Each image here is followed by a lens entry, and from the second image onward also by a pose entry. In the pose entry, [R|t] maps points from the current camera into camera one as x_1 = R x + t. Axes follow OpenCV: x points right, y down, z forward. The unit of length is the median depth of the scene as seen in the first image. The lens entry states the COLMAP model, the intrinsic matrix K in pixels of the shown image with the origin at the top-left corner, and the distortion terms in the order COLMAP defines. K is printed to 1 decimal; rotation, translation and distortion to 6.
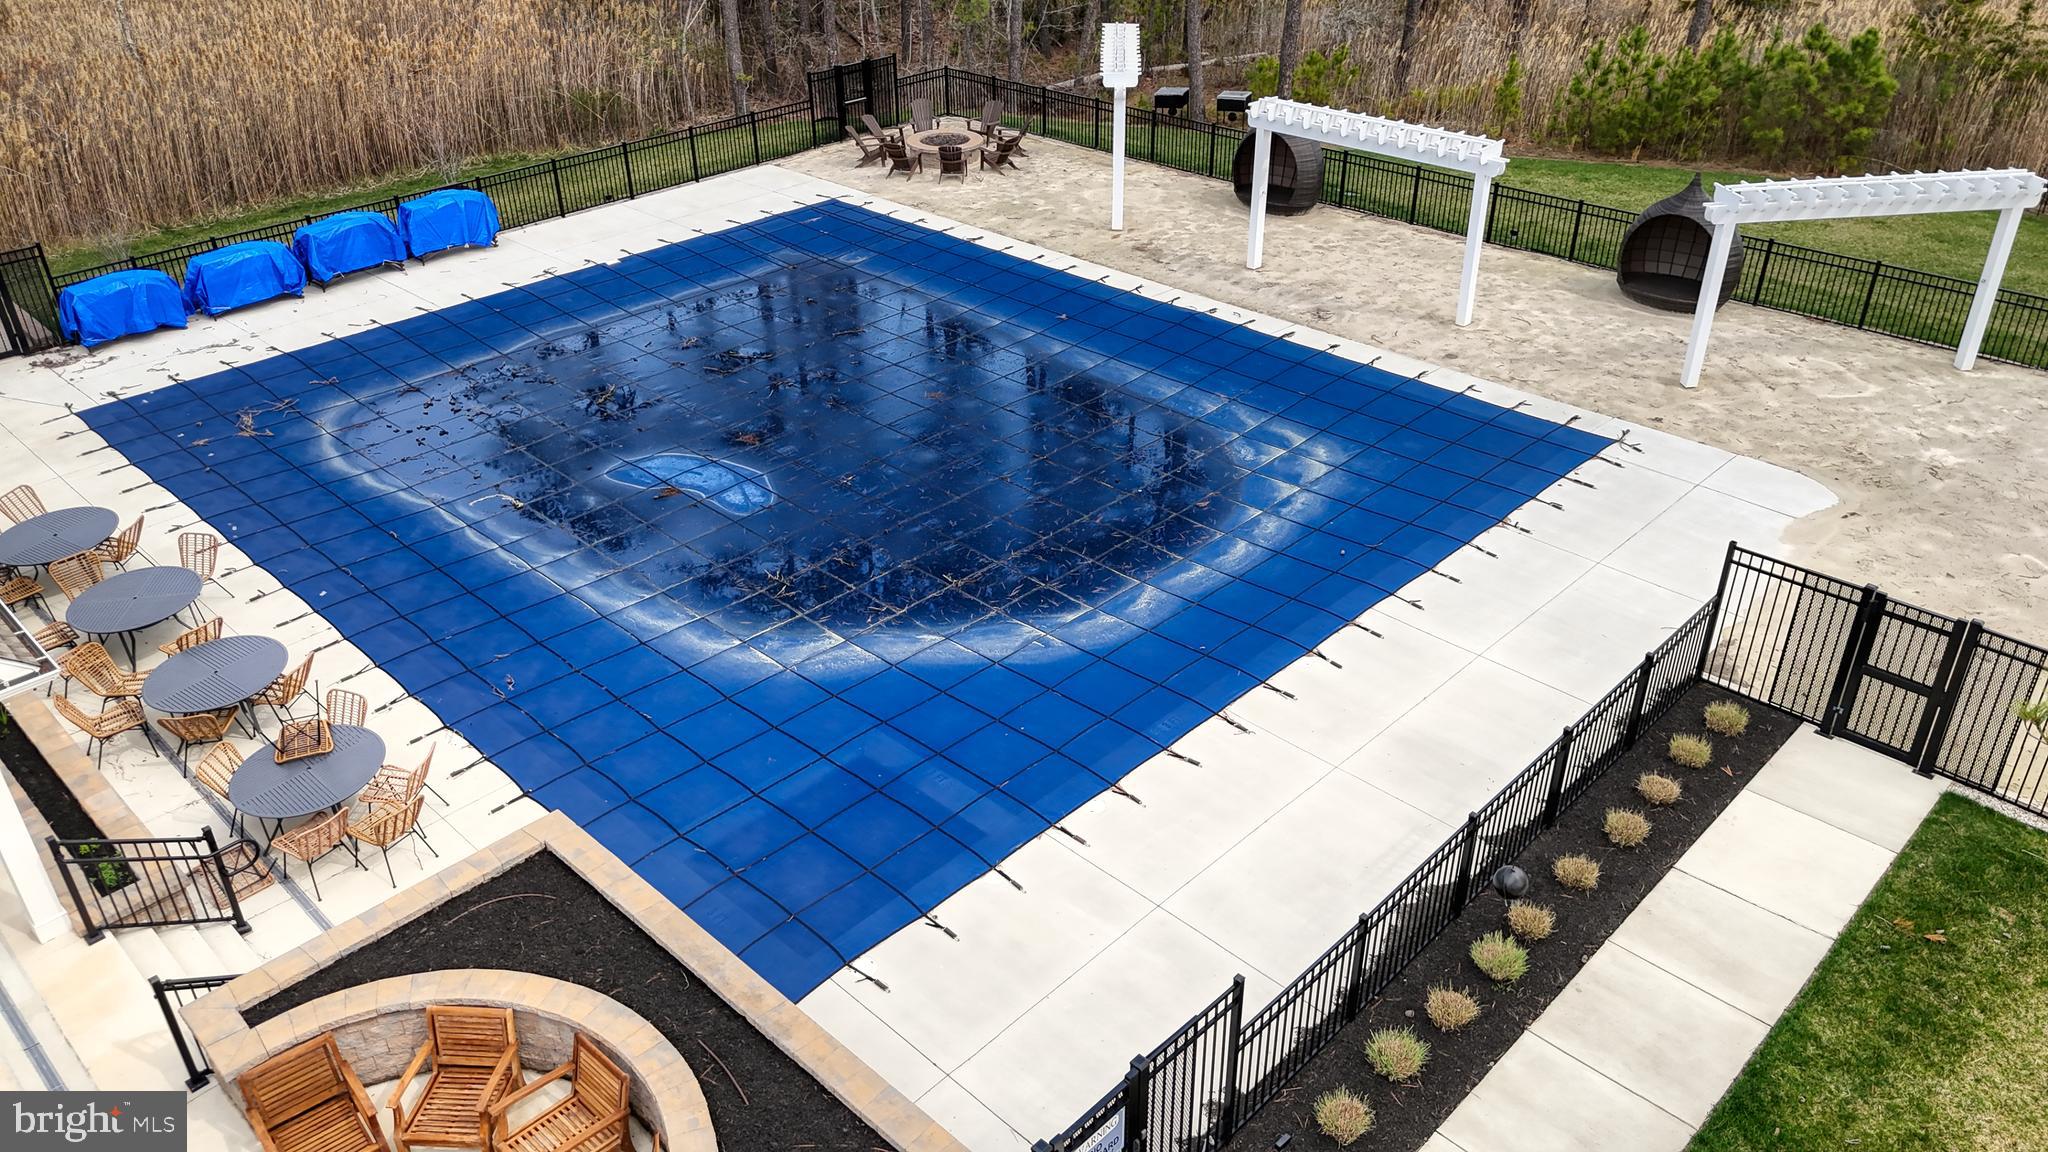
lens RADIAL K [[1489.7, 0, 1024.0], [0, 1489.7, 576.0], [0, 0, 1]] dist [-0.049656, -0.000914]
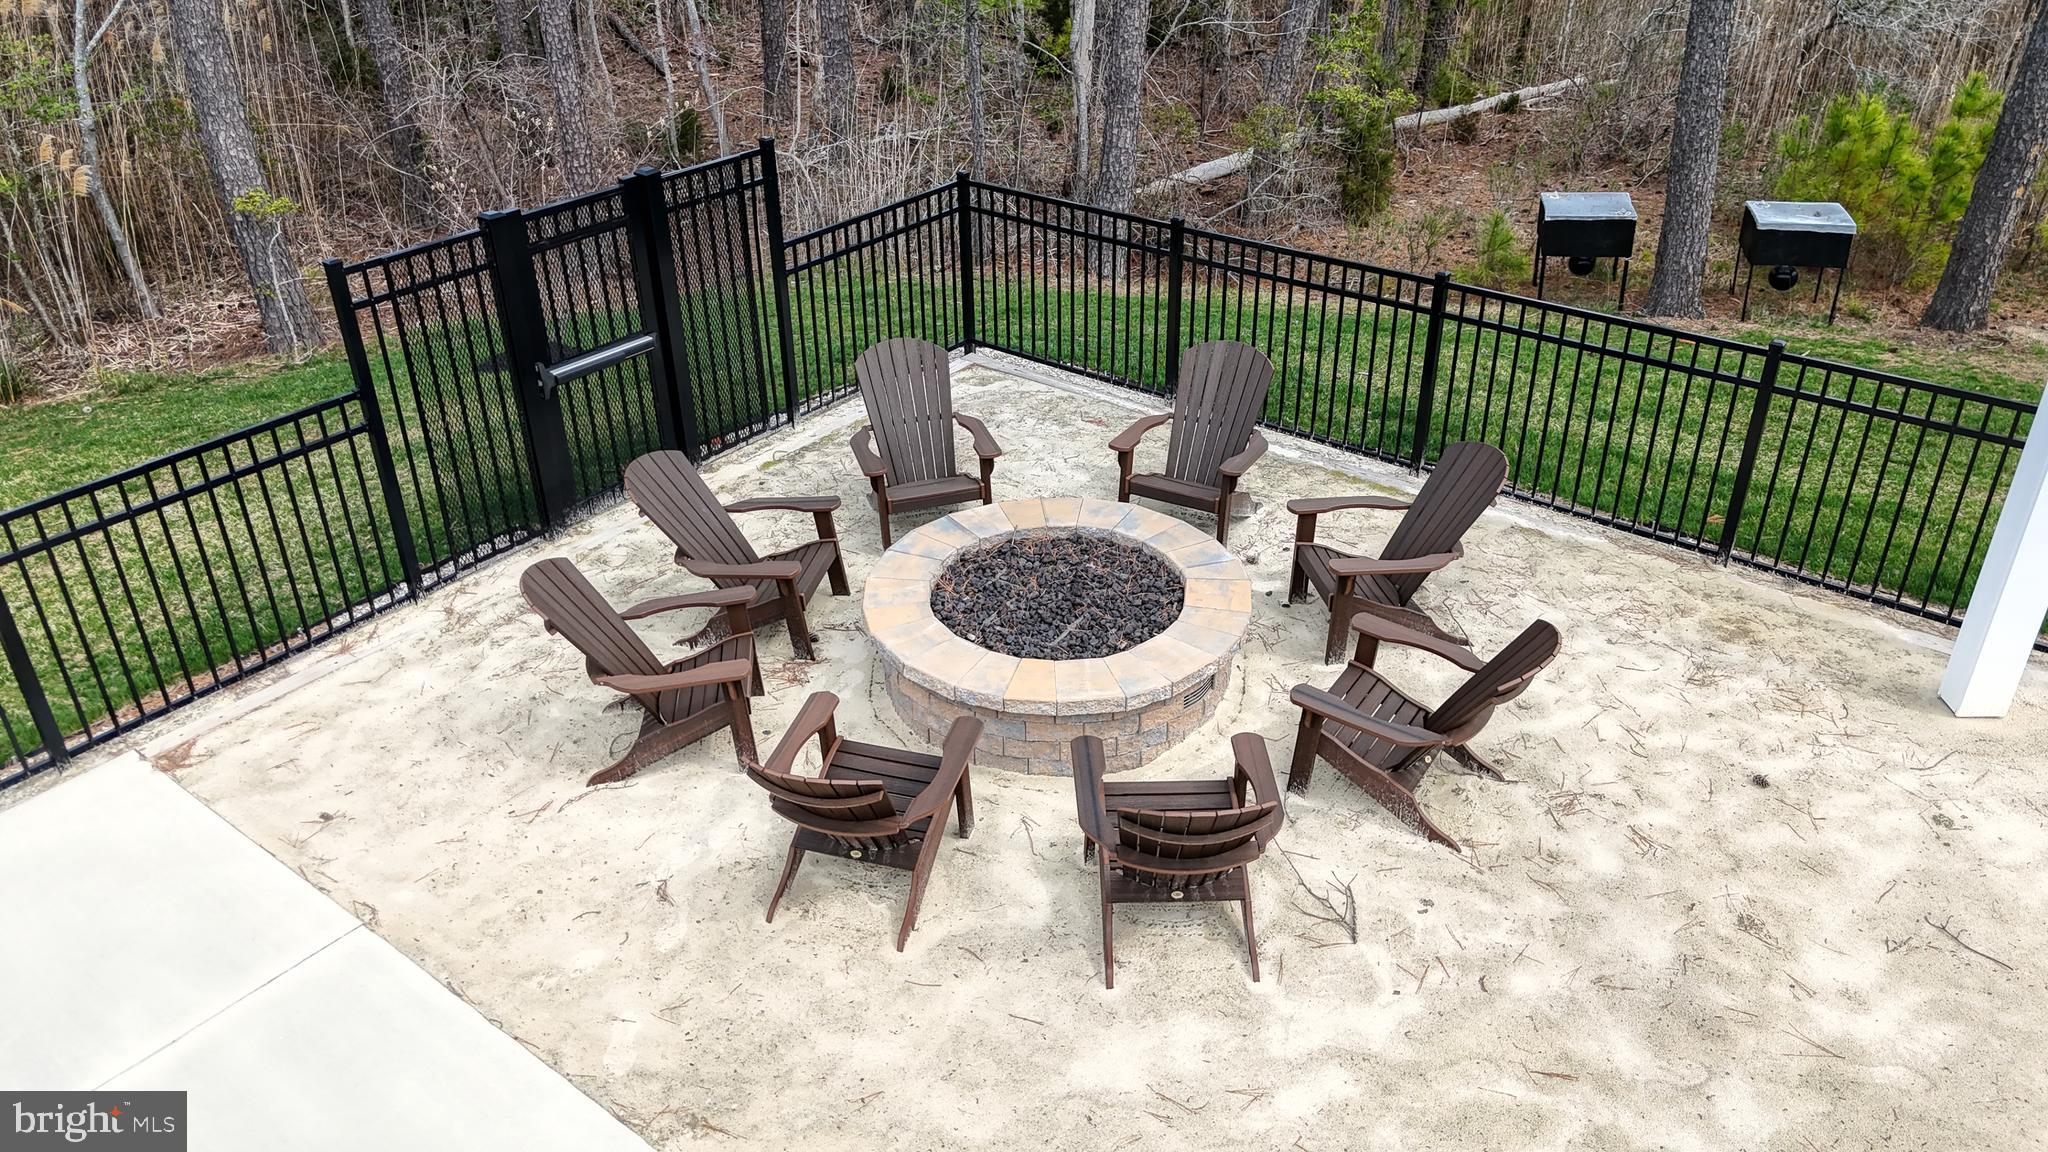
lens RADIAL K [[1489.7, 0, 1024.0], [0, 1489.7, 576.0], [0, 0, 1]] dist [-0.049656, -0.000914]
pose [[0.995718, -0.058915, 0.071243, -0.093146], [0.060394, 0.997998, -0.018786, -0.380848], [-0.069994, 0.023008, 0.997282, 1.051476]]
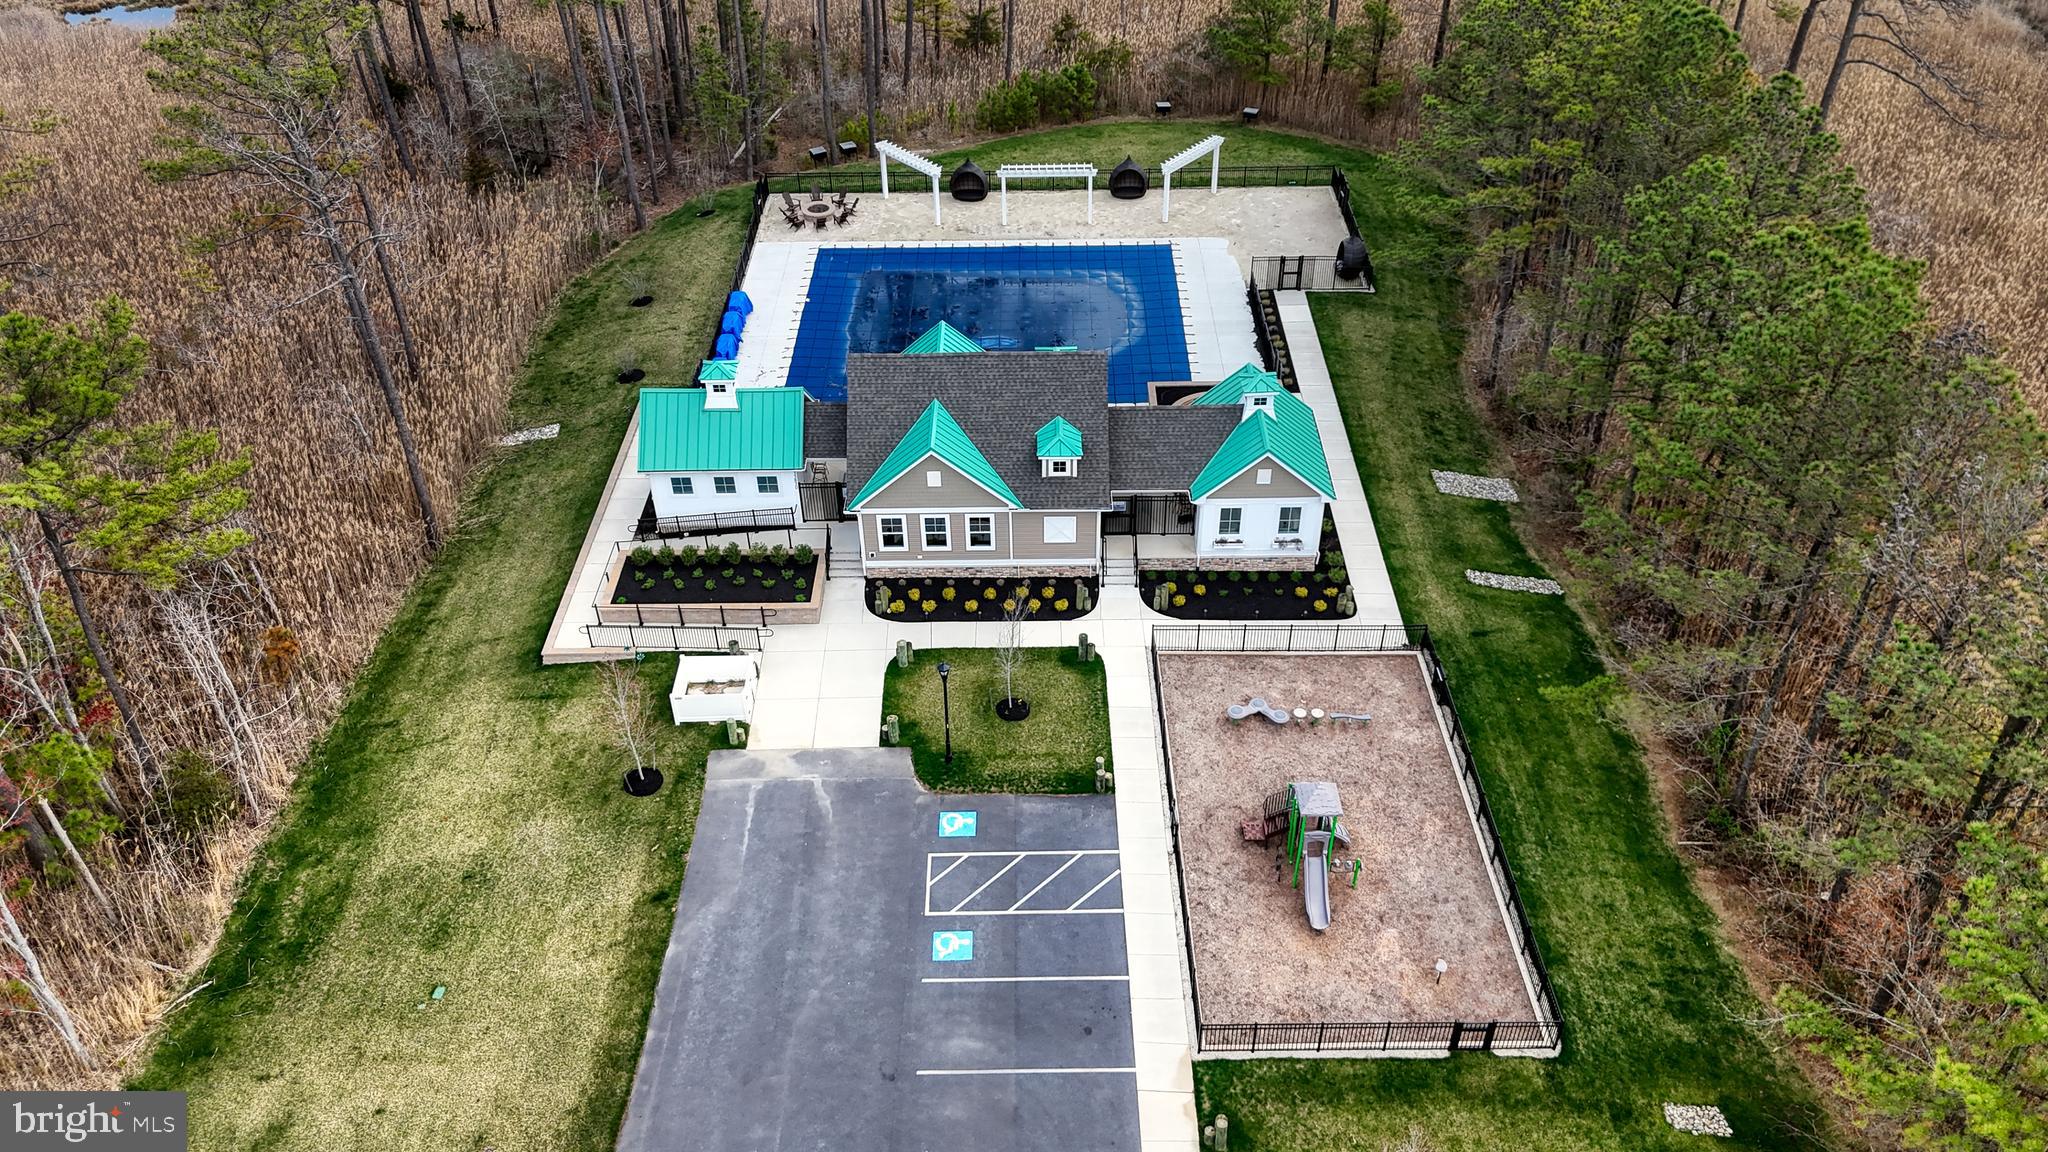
lens RADIAL K [[1489.7, 0, 1024.0], [0, 1489.7, 576.0], [0, 0, 1]] dist [-0.049656, -0.000914]
pose [[0.720790, -0.420786, 0.550818, -1.701493], [0.359117, 0.906387, 0.222481, -0.231055], [-0.592871, 0.037446, 0.804426, -1.276760]]
